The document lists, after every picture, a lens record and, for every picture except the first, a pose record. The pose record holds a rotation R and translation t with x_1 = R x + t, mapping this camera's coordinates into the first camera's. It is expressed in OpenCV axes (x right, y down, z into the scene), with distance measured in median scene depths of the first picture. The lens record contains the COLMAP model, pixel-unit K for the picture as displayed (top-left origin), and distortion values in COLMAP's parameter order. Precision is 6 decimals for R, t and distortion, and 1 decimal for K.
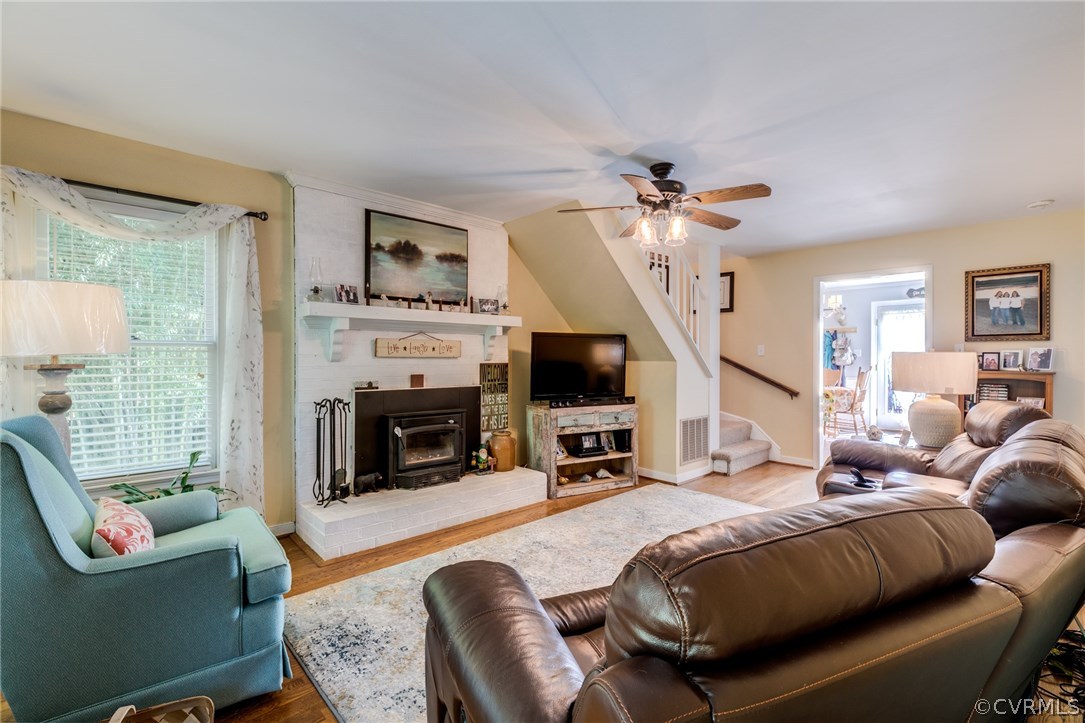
lens RADIAL K [[484.6, 0, 557.7], [0, 484.6, 357.5], [0, 0, 1]] dist [0.002270, -0.000157]
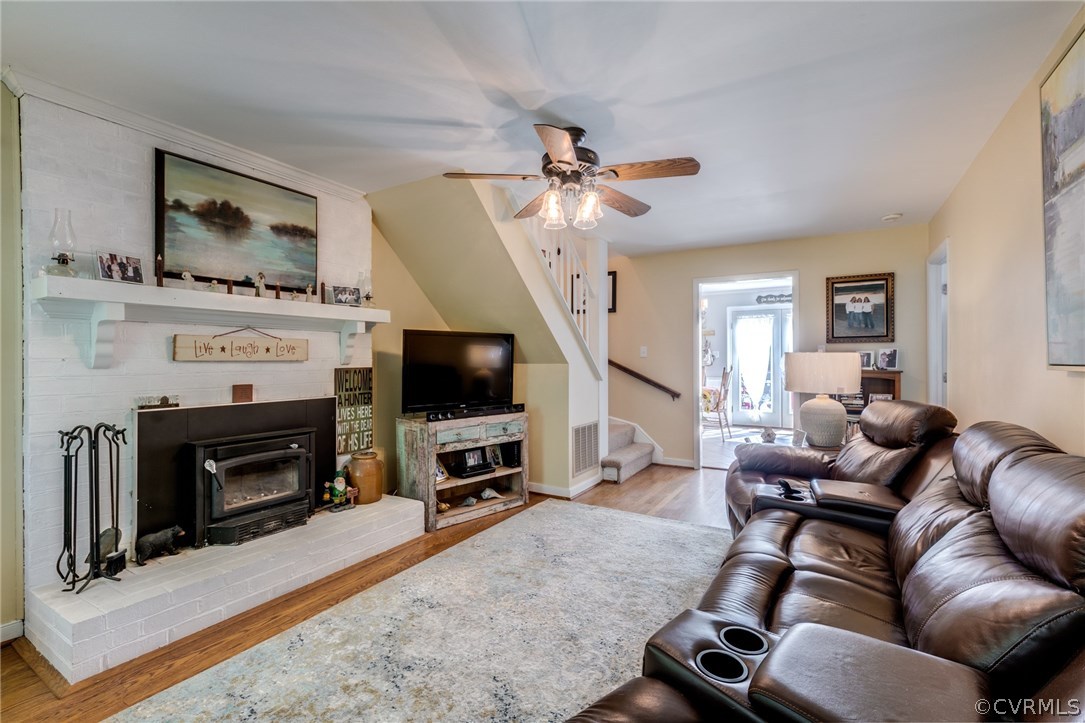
lens RADIAL K [[484.6, 0, 557.7], [0, 484.6, 357.5], [0, 0, 1]] dist [0.002270, -0.000157]
pose [[0.960795, -0.004686, 0.277219, -0.032990], [0.006027, 0.999974, -0.003982, -0.000125], [-0.277194, 0.005497, 0.960798, 0.154531]]
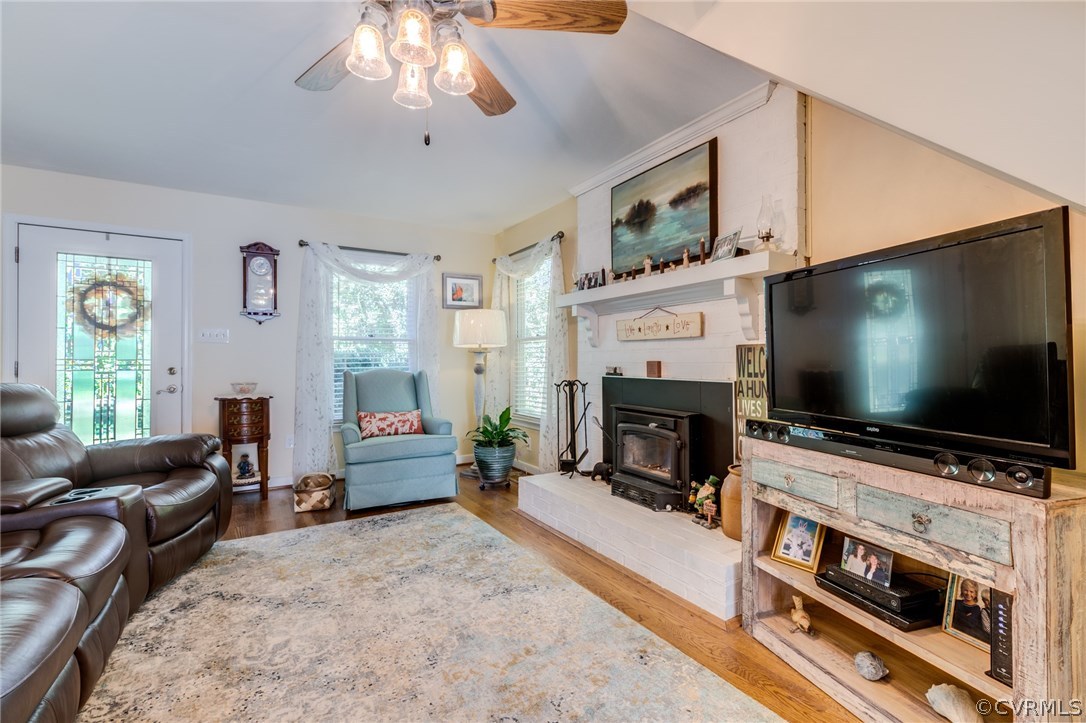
lens RADIAL K [[493.1, 0, 544.1], [0, 493.1, 357.5], [0, 0, 1]] dist [0.006789, -0.000135]
pose [[-0.222682, -0.009364, -0.974846, 0.525931], [-0.000924, 0.999955, -0.009394, 0.036088], [0.974891, -0.001191, -0.222681, 0.974141]]
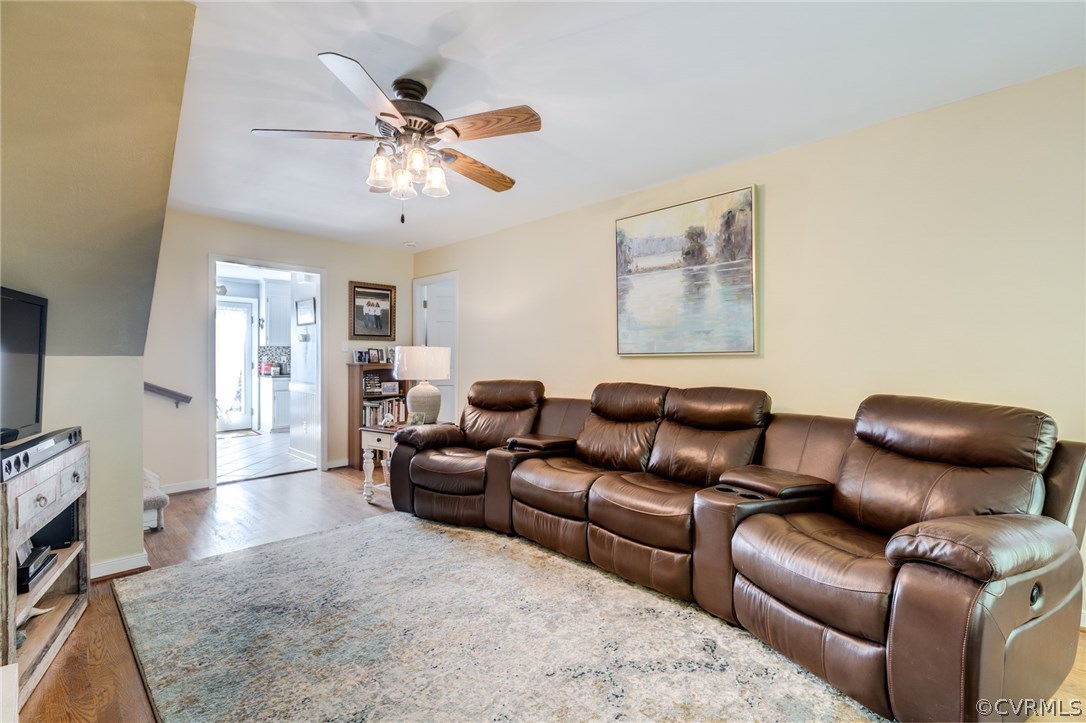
lens RADIAL K [[480.6, 0, 543.9], [0, 480.6, 358.7], [0, 0, 1]] dist [-0.001711, -0.000626]
pose [[-0.033713, -0.004031, 0.999423, -0.407736], [0.004021, 0.999983, 0.004169, 0.012828], [-0.999423, 0.004160, -0.033697, 0.641786]]
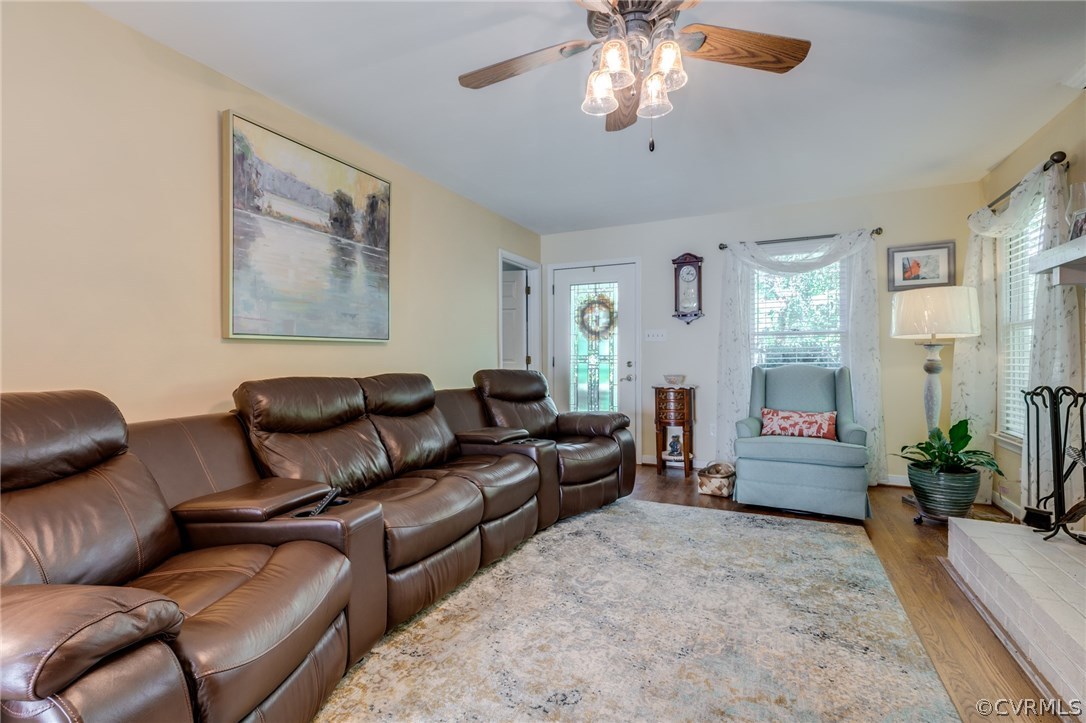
lens RADIAL K [[493.1, 0, 544.1], [0, 493.1, 357.5], [0, 0, 1]] dist [0.006789, -0.000135]
pose [[-0.937601, -0.000313, -0.347714, 0.390068], [-0.001079, 0.999997, 0.002007, 0.034814], [0.347712, 0.002257, -0.937599, 1.153703]]
